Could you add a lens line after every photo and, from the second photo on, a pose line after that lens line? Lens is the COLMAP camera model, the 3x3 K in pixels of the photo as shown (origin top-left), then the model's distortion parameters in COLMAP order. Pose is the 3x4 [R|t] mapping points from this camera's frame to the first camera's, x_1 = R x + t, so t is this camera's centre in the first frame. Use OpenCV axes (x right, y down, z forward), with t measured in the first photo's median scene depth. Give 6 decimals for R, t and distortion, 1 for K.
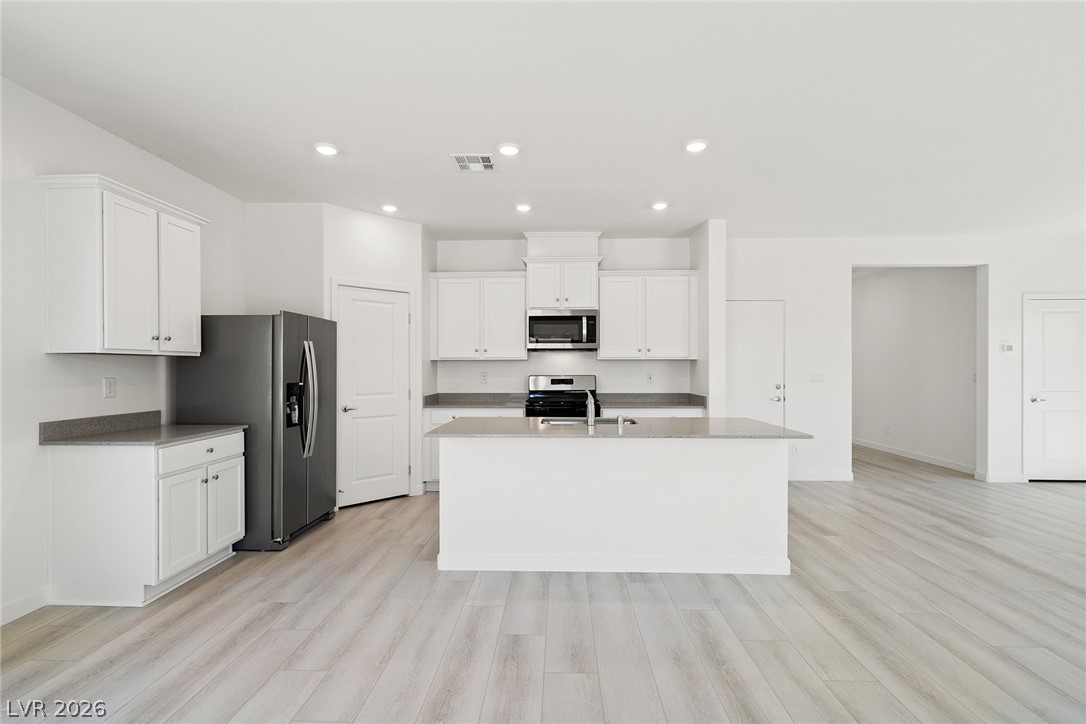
lens RADIAL K [[506.5, 0, 543.0], [0, 506.5, 362.0], [0, 0, 1]] dist [0.000063, 0.000005]
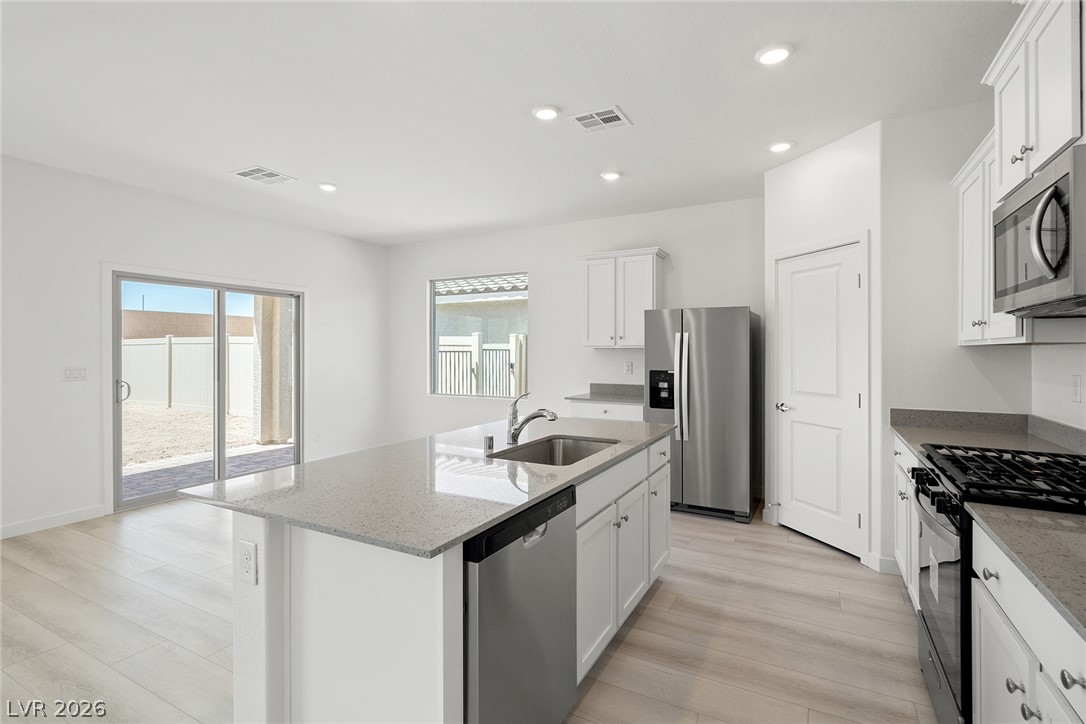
lens RADIAL K [[497.8, 0, 541.5], [0, 497.8, 345.9], [0, 0, 1]] dist [0.000390, 0.000080]
pose [[-0.456841, -0.008250, -0.889510, 0.466762], [0.008847, 0.999865, -0.013817, -0.000900], [0.889504, -0.014181, -0.456707, 0.923601]]
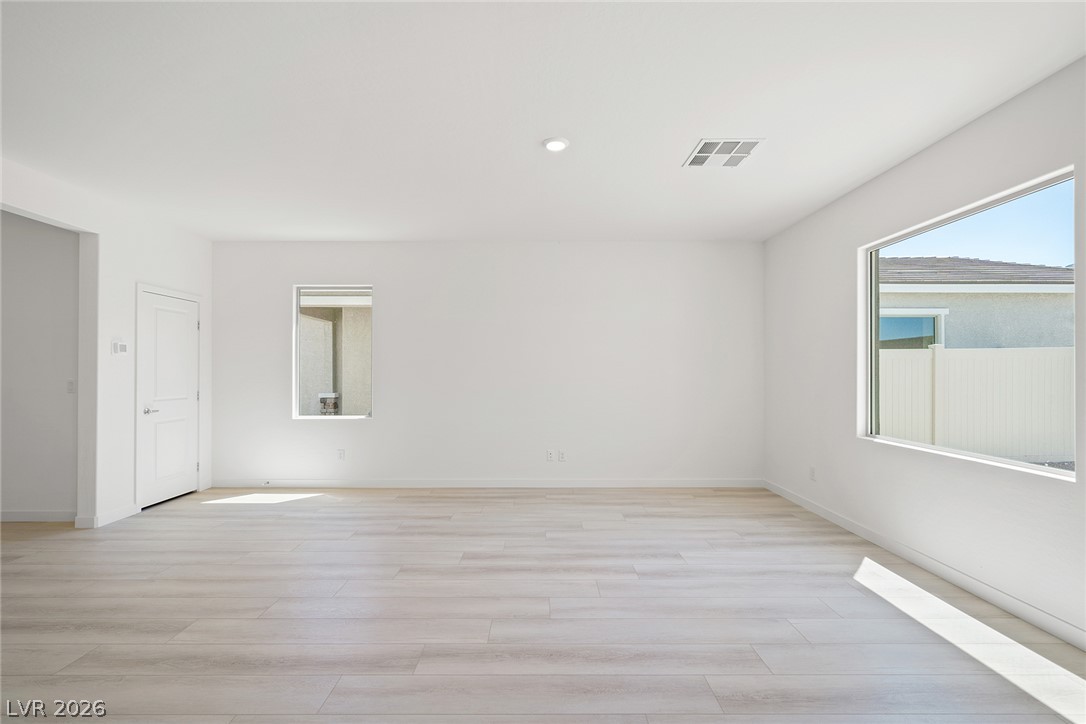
lens RADIAL K [[464.4, 0, 540.2], [0, 464.4, 372.5], [0, 0, 1]] dist [-0.001216, -0.000367]
pose [[-0.035665, 0.003250, 0.999359, 0.198094], [-0.012036, 0.999921, -0.003682, 0.006105], [-0.999291, -0.012159, -0.035623, 0.423115]]
